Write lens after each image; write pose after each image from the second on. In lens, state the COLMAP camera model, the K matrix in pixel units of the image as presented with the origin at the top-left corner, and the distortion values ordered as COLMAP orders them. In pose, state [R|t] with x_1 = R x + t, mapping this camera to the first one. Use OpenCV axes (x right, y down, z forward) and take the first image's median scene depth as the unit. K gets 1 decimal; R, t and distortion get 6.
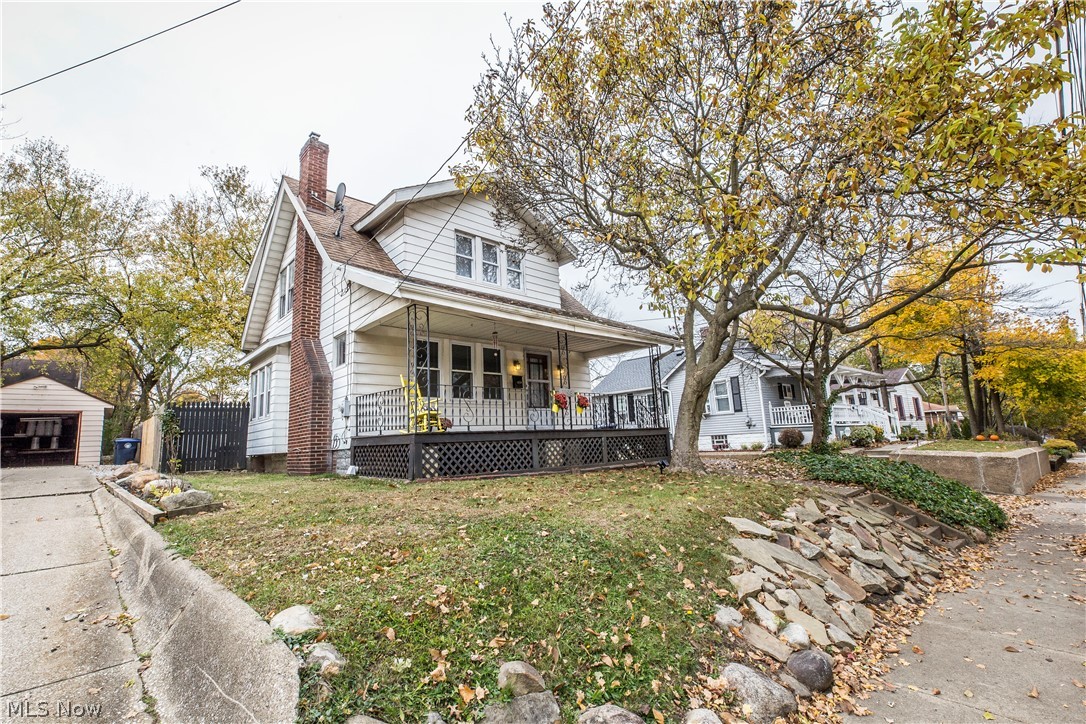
lens RADIAL K [[491.4, 0, 543.0], [0, 491.4, 362.0], [0, 0, 1]] dist [0.014336, -0.000137]
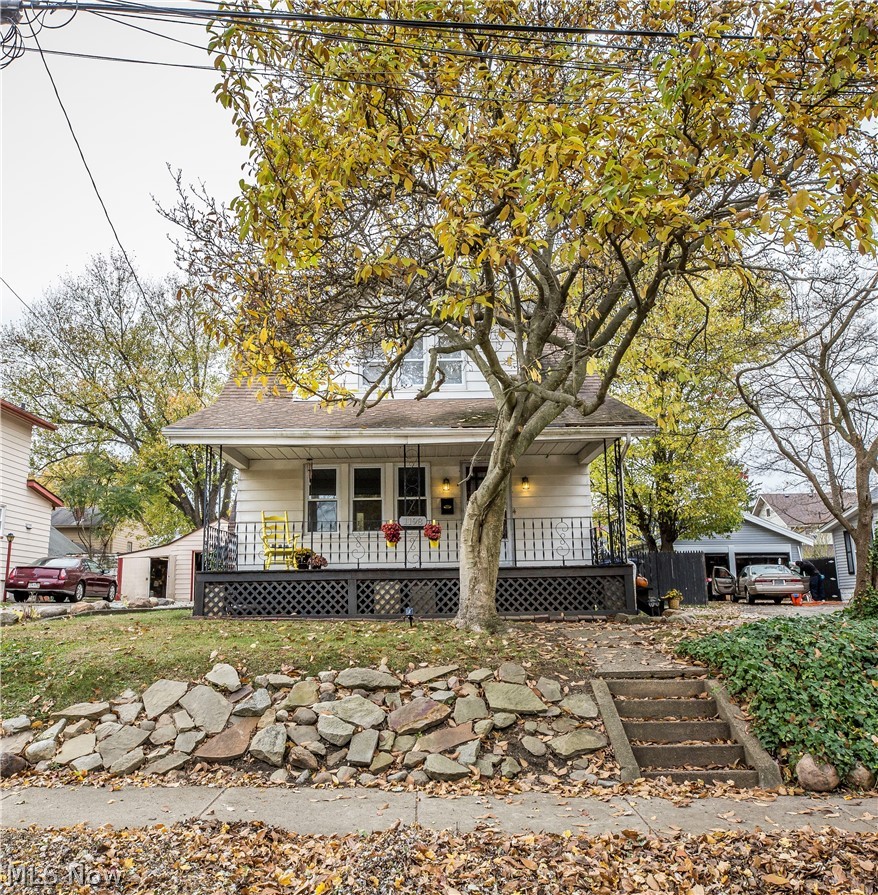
lens RADIAL K [[769.4, 0, 435.1], [0, 769.4, 469.2], [0, 0, 1]] dist [-0.000820, -0.002706]
pose [[0.742552, -0.079880, -0.665008, 0.798119], [0.094755, 0.995406, -0.013763, -0.002474], [0.663052, -0.052793, 0.746709, 0.082574]]
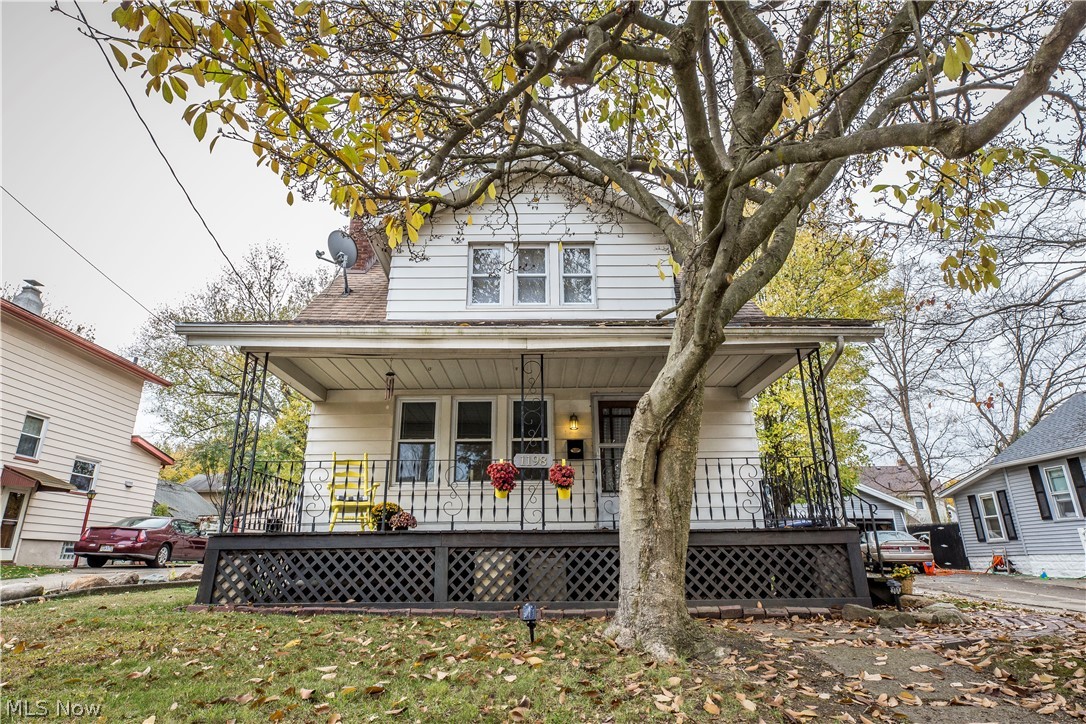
lens RADIAL K [[603.6, 0, 543.0], [0, 603.6, 362.0], [0, 0, 1]] dist [0.006526, 0.001413]
pose [[0.742216, -0.171215, -0.647920, 0.451544], [0.088131, 0.983354, -0.158898, 0.052831], [0.664340, 0.060835, 0.744950, 0.430875]]
